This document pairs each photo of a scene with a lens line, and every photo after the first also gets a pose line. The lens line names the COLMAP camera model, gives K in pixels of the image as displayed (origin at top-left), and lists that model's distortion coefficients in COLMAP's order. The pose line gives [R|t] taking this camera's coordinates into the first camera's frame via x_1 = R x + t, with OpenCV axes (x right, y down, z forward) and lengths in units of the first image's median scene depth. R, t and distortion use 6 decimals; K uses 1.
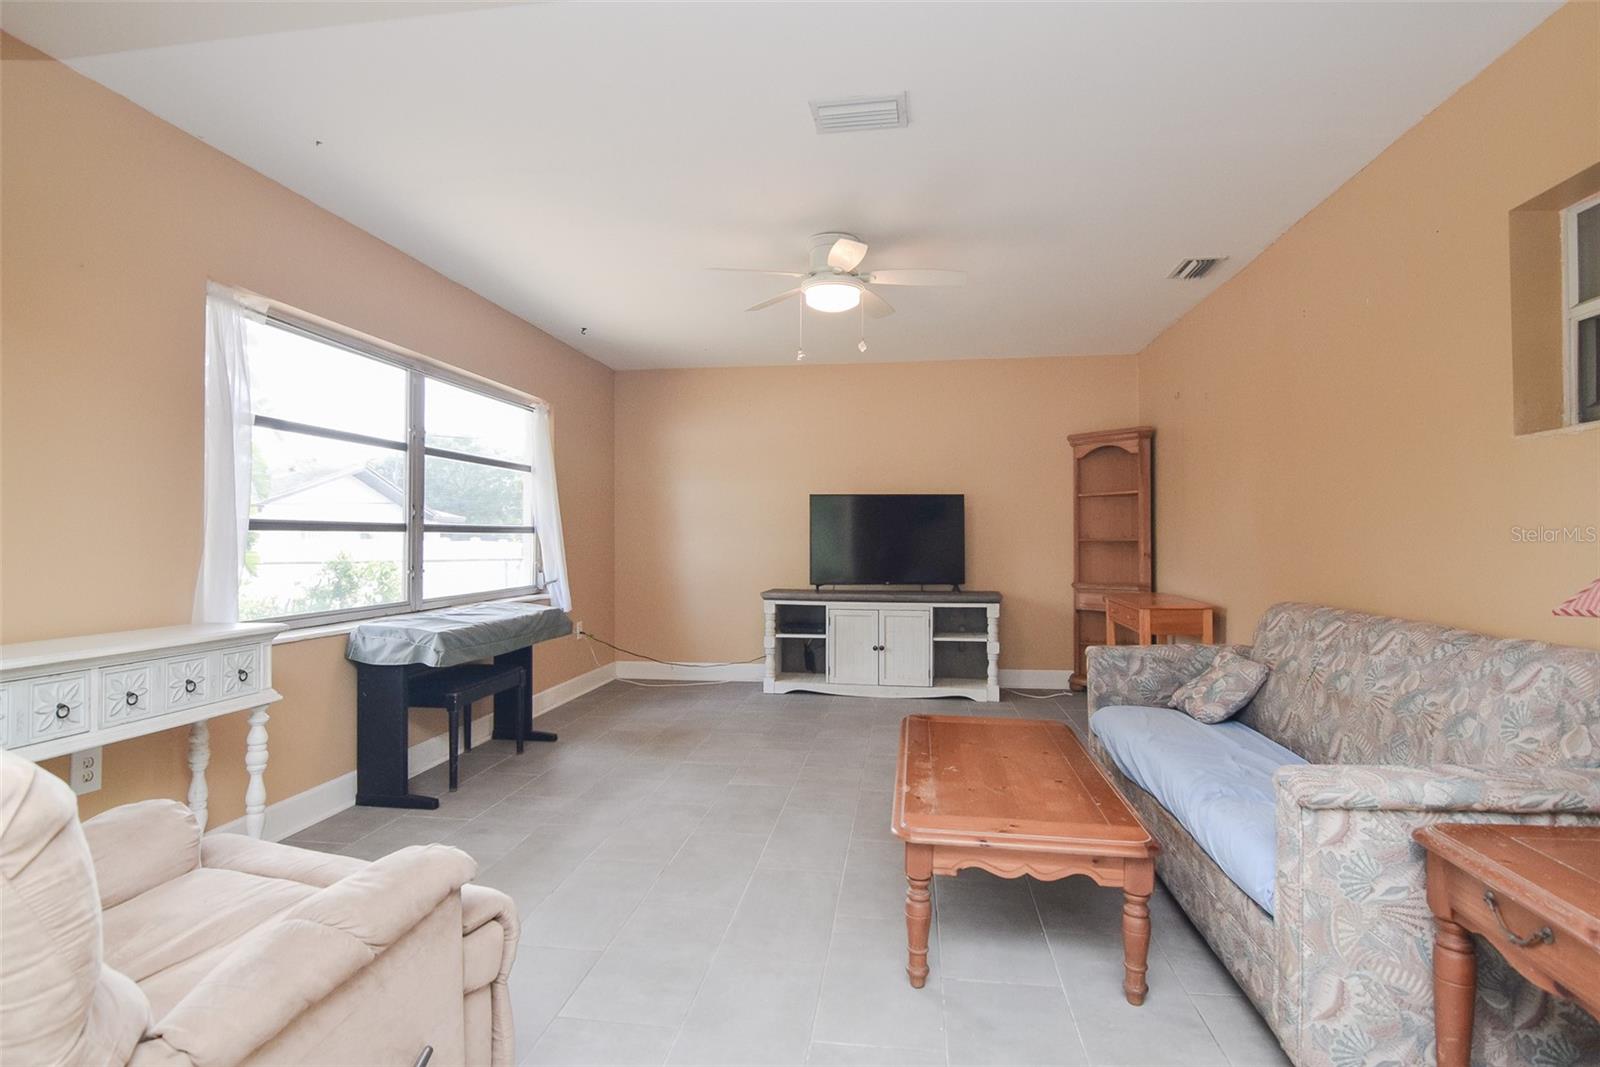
lens RADIAL K [[783.8, 0, 804.0], [0, 783.8, 528.8], [0, 0, 1]] dist [-0.000428, -0.011590]
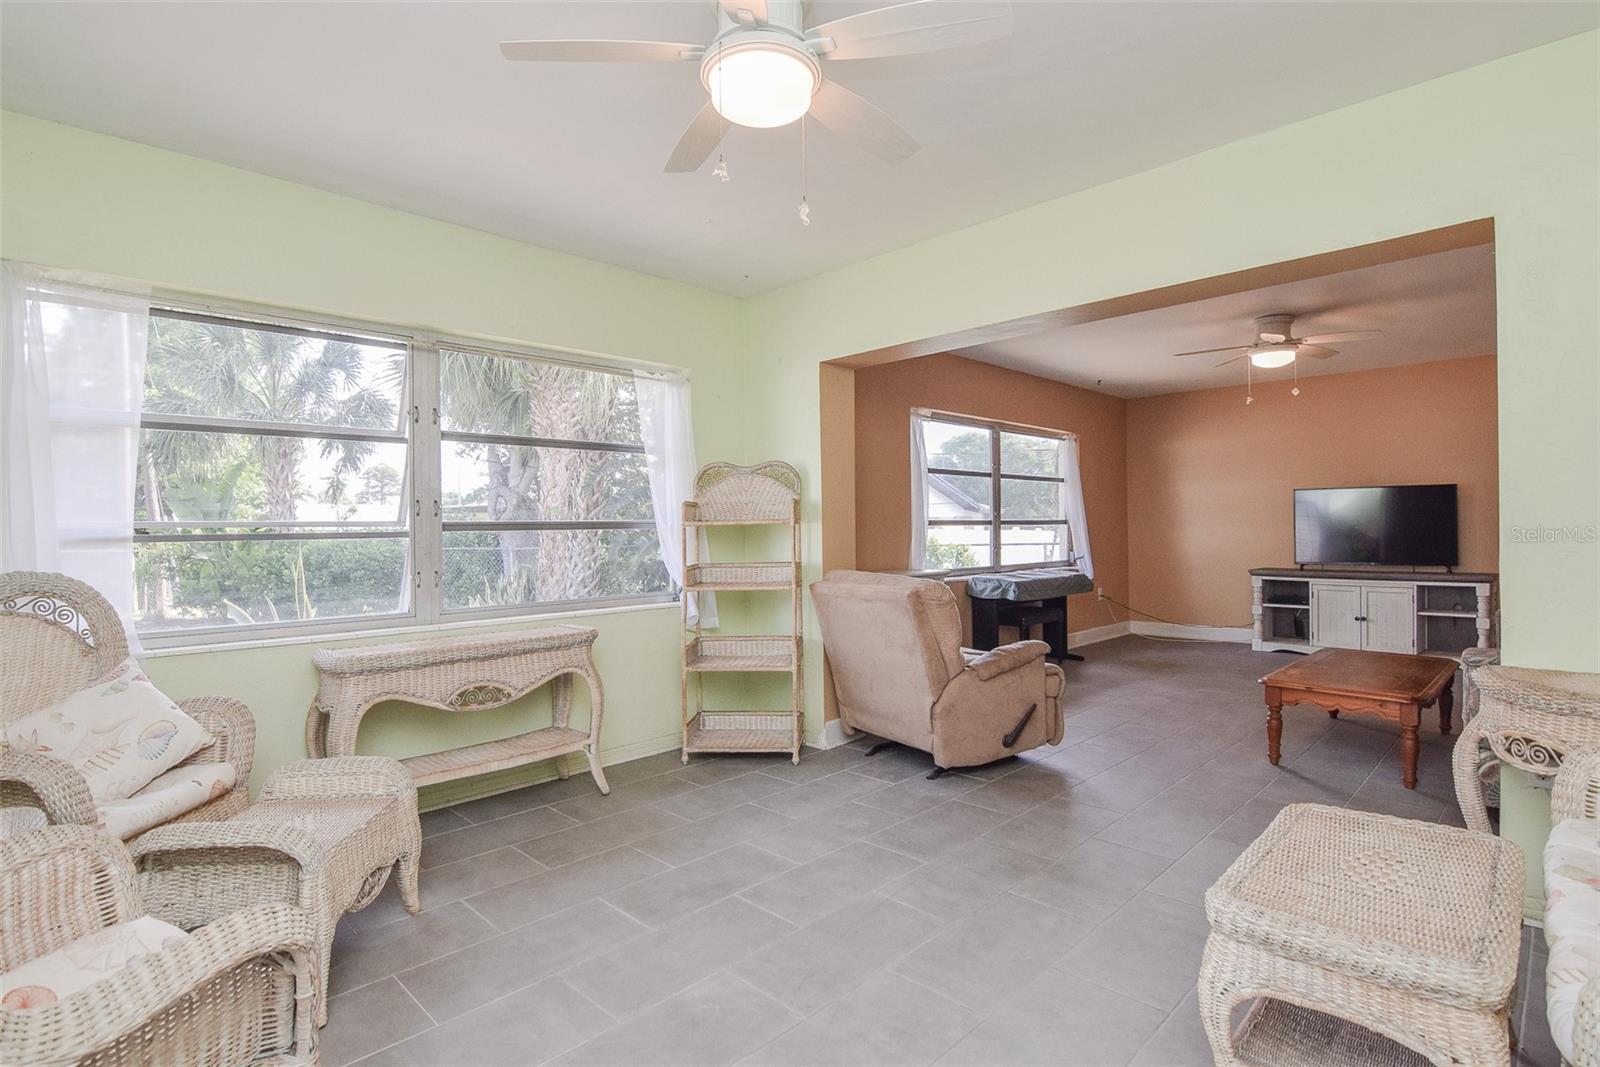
lens RADIAL K [[783.8, 0, 804.0], [0, 783.8, 528.8], [0, 0, 1]] dist [-0.000428, -0.011590]
pose [[0.794358, -0.008878, -0.607385, 0.151432], [0.017449, 0.999814, 0.008205, -0.006731], [0.607199, -0.017116, 0.794366, -0.451540]]
